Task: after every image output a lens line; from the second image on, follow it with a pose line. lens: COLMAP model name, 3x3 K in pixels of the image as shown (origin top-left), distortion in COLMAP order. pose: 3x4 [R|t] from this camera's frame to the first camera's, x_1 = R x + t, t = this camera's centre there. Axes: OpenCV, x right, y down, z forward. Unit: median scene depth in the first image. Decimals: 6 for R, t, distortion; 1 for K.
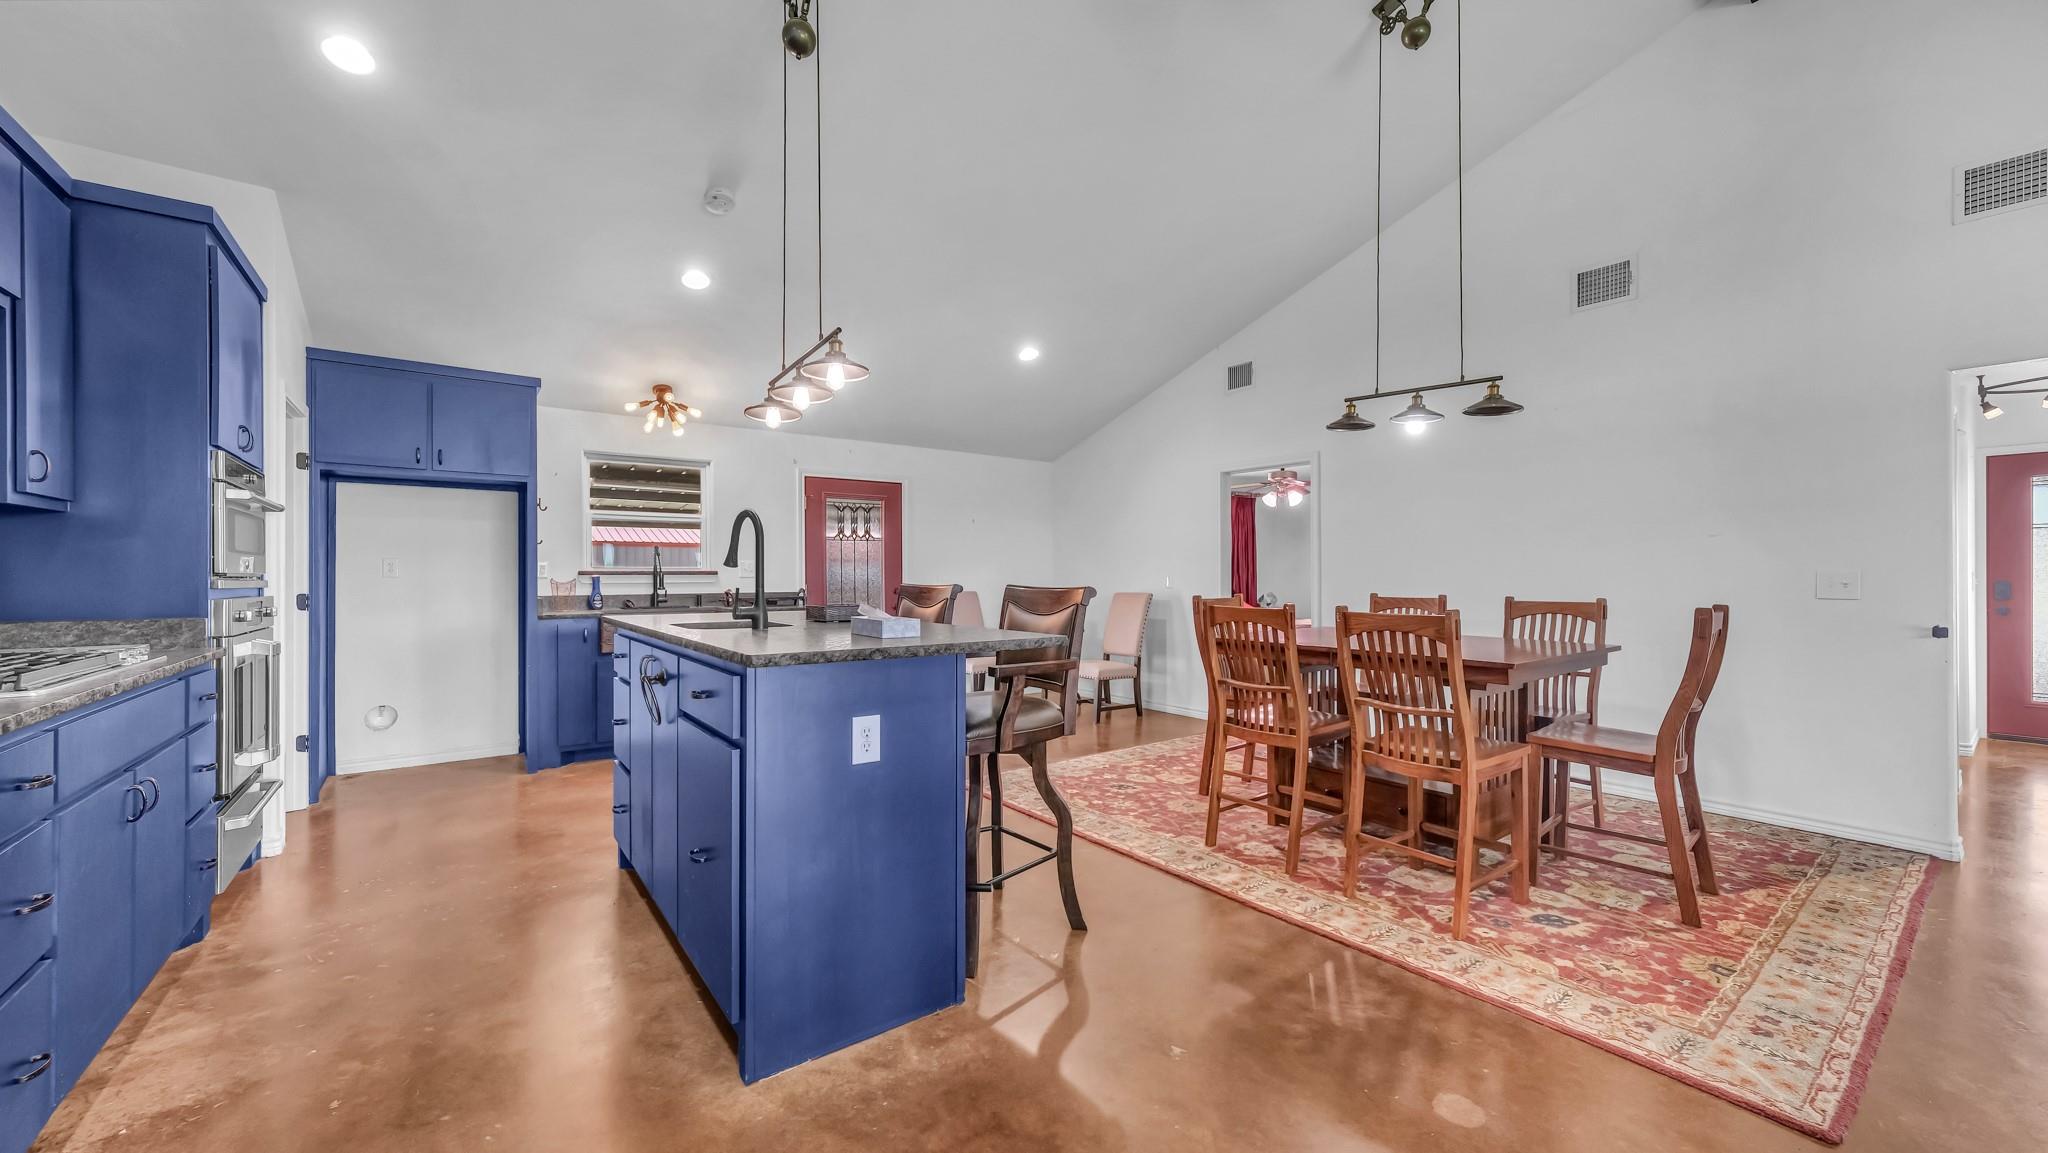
lens RADIAL K [[759.8, 0, 1029.0], [0, 759.8, 572.2], [0, 0, 1]] dist [-0.000102, -0.000246]
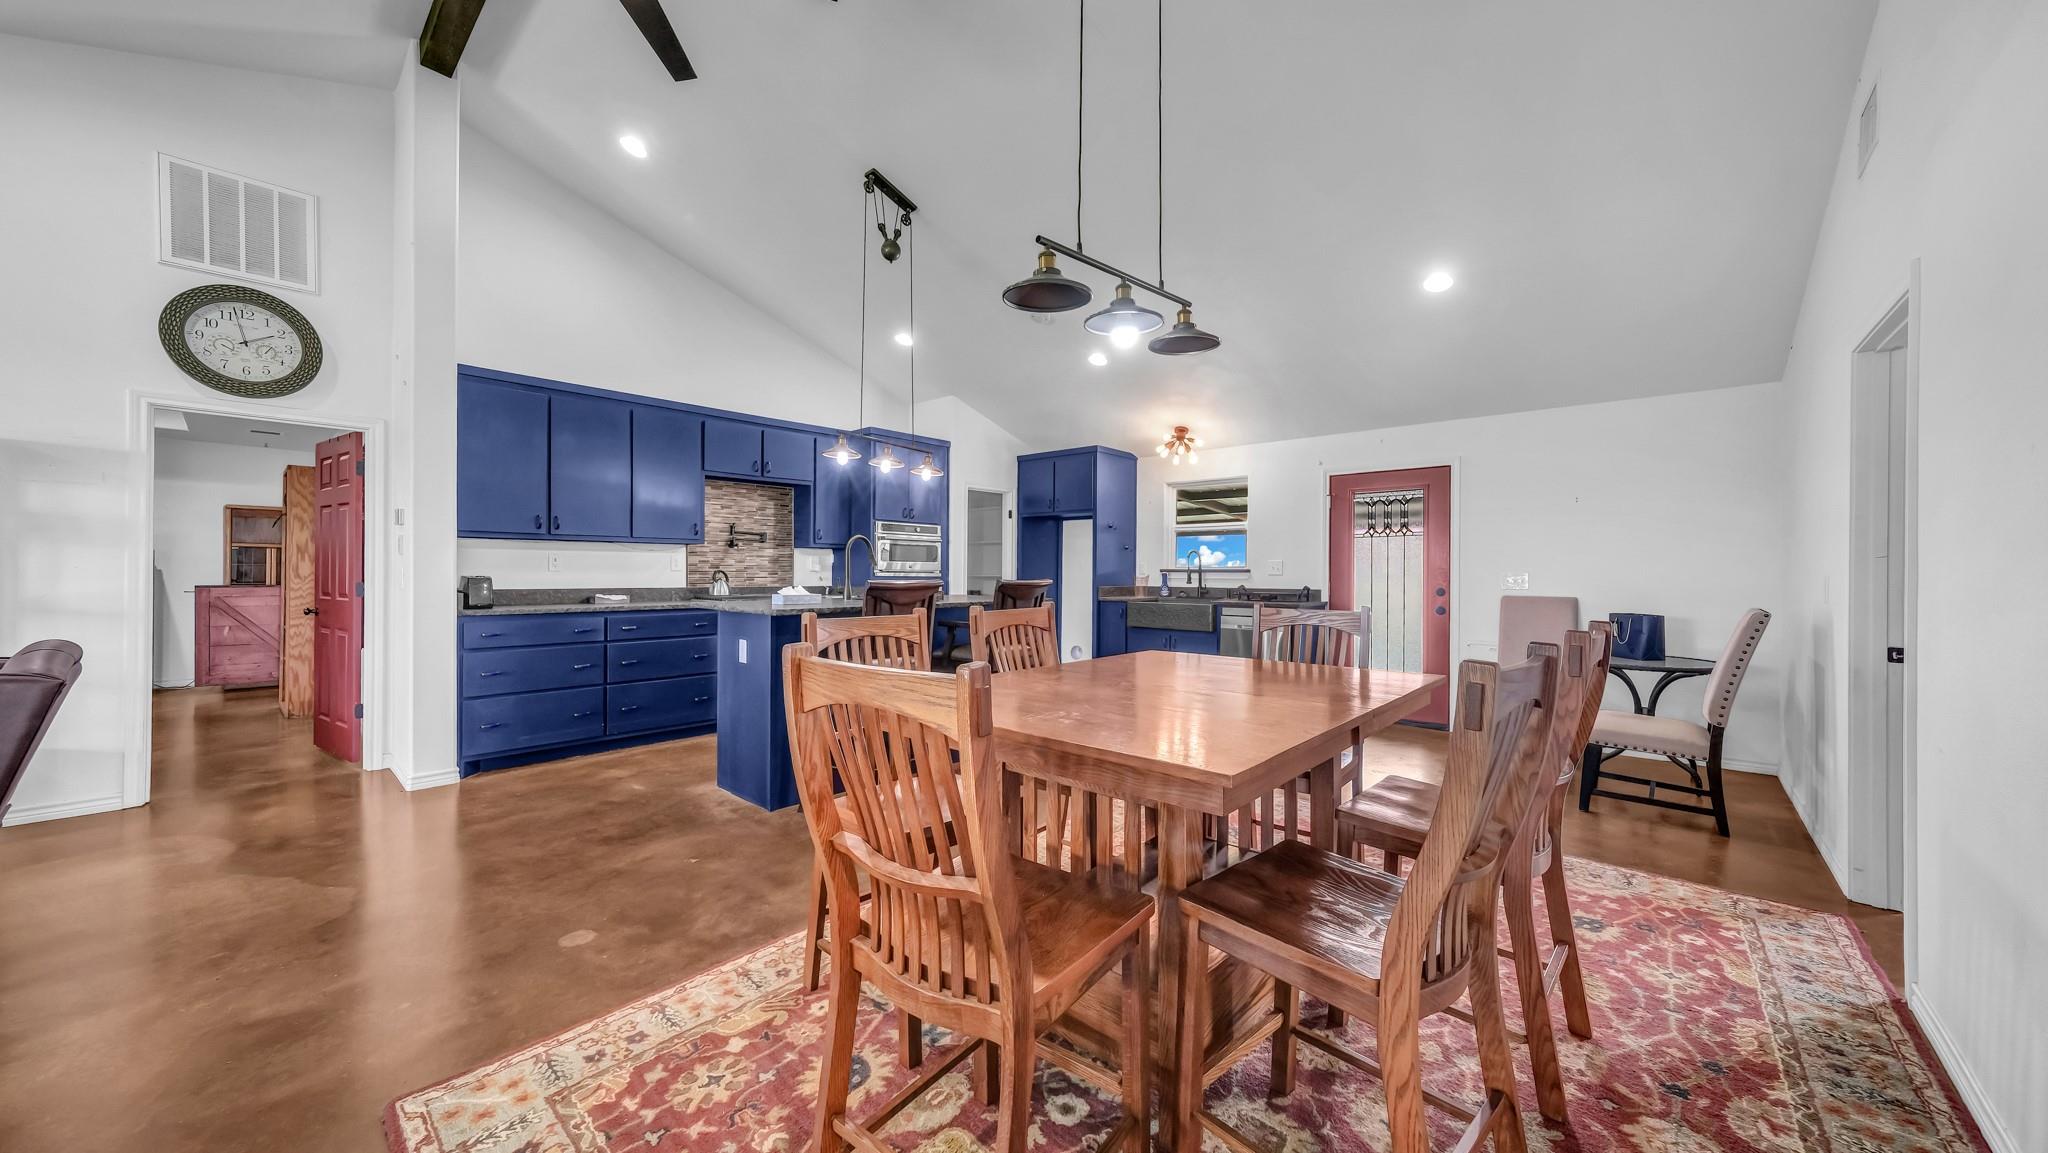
lens RADIAL K [[710.2, 0, 1028.3], [0, 710.2, 574.7], [0, 0, 1]] dist [-0.001522, 0.000288]
pose [[0.200301, 0.009790, -0.979686, 0.773688], [-0.005495, 0.999946, 0.008869, -0.002282], [0.979719, 0.003607, 0.200343, 0.588990]]
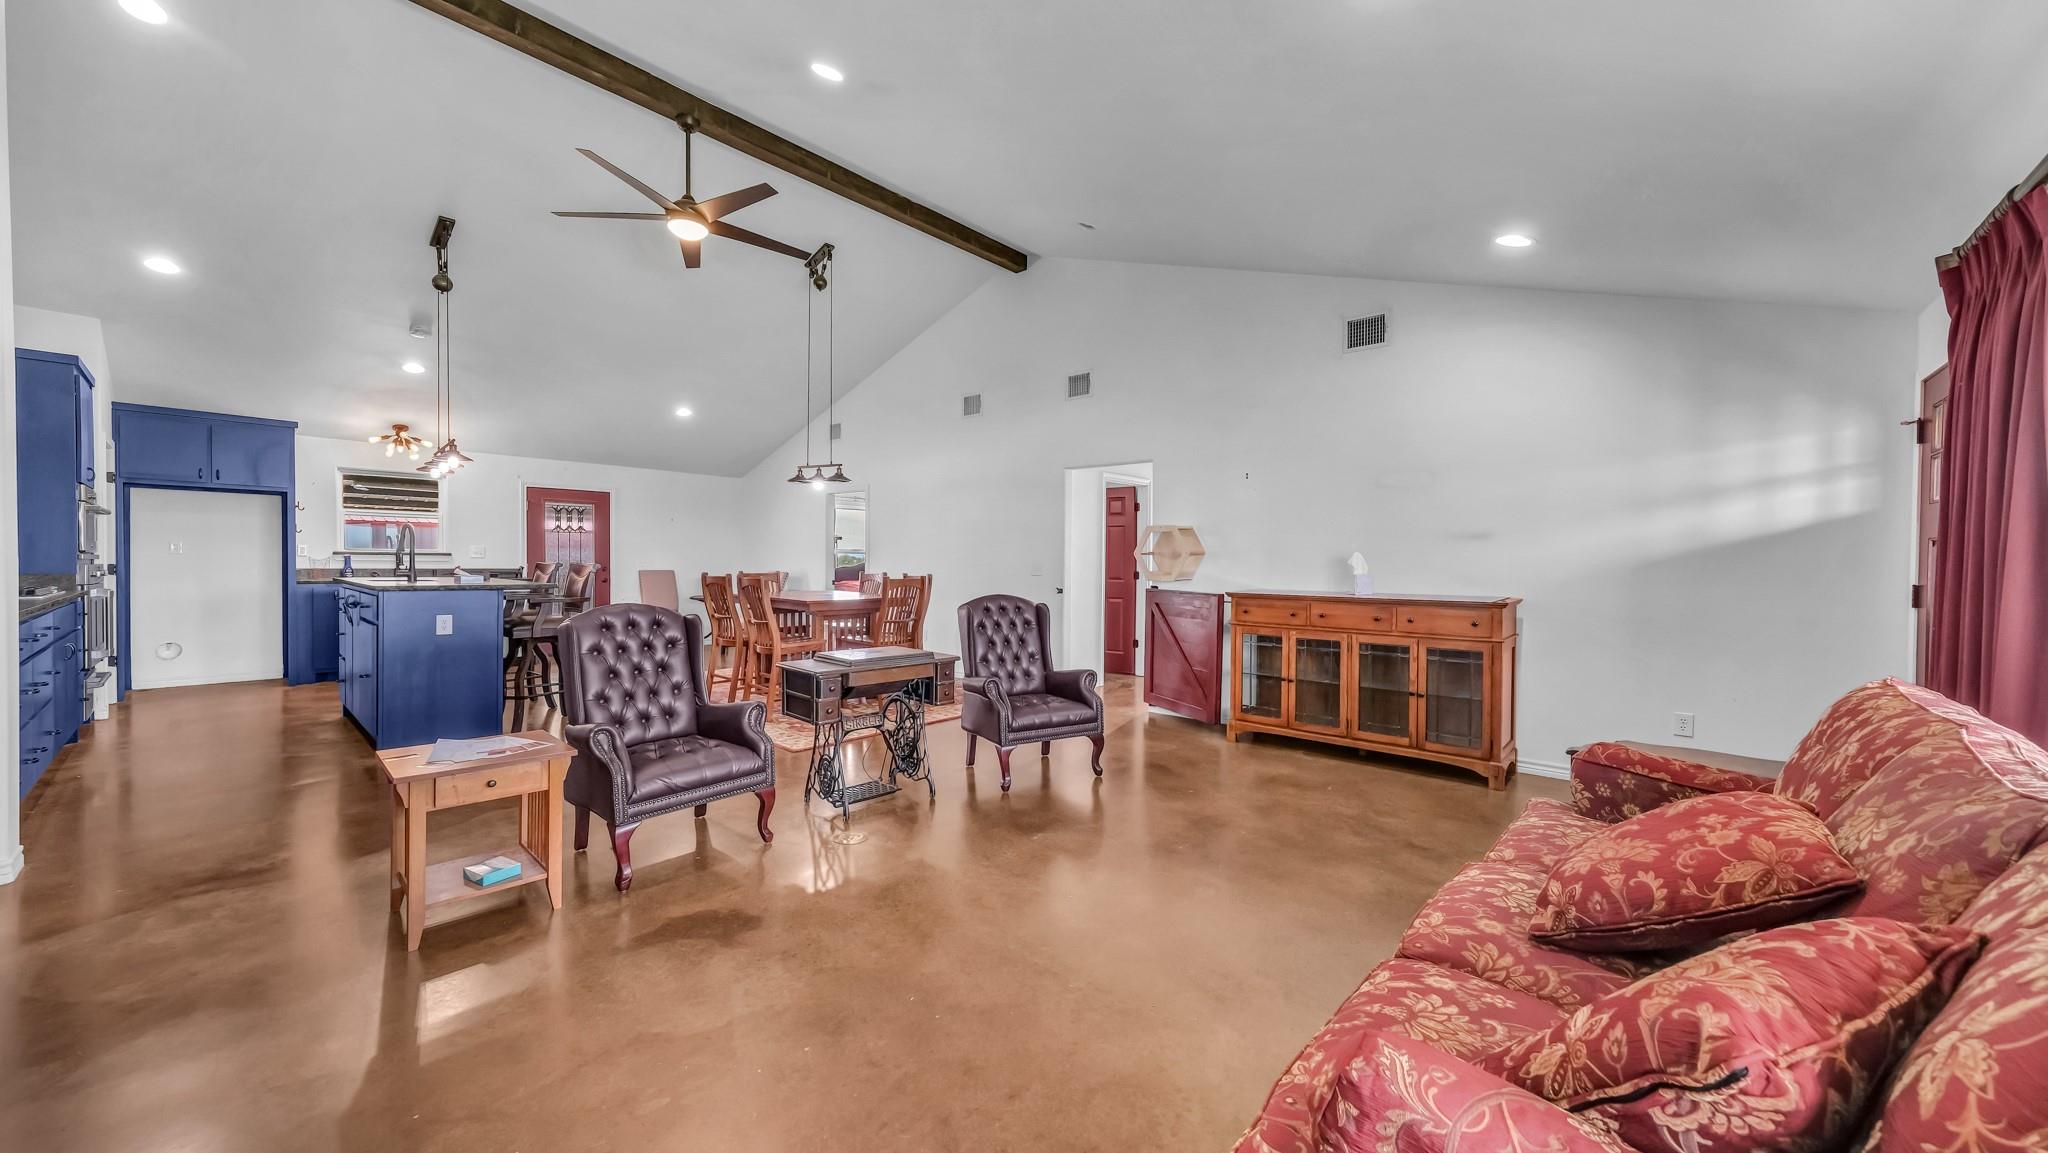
lens RADIAL K [[710.2, 0, 1023.6], [0, 710.2, 571.5], [0, 0, 1]] dist [-0.001522, 0.000288]
pose [[0.979569, 0.009281, 0.200894, 0.485566], [-0.012554, 0.999808, 0.015025, -0.000819], [-0.200716, -0.017240, 0.979498, -0.670040]]
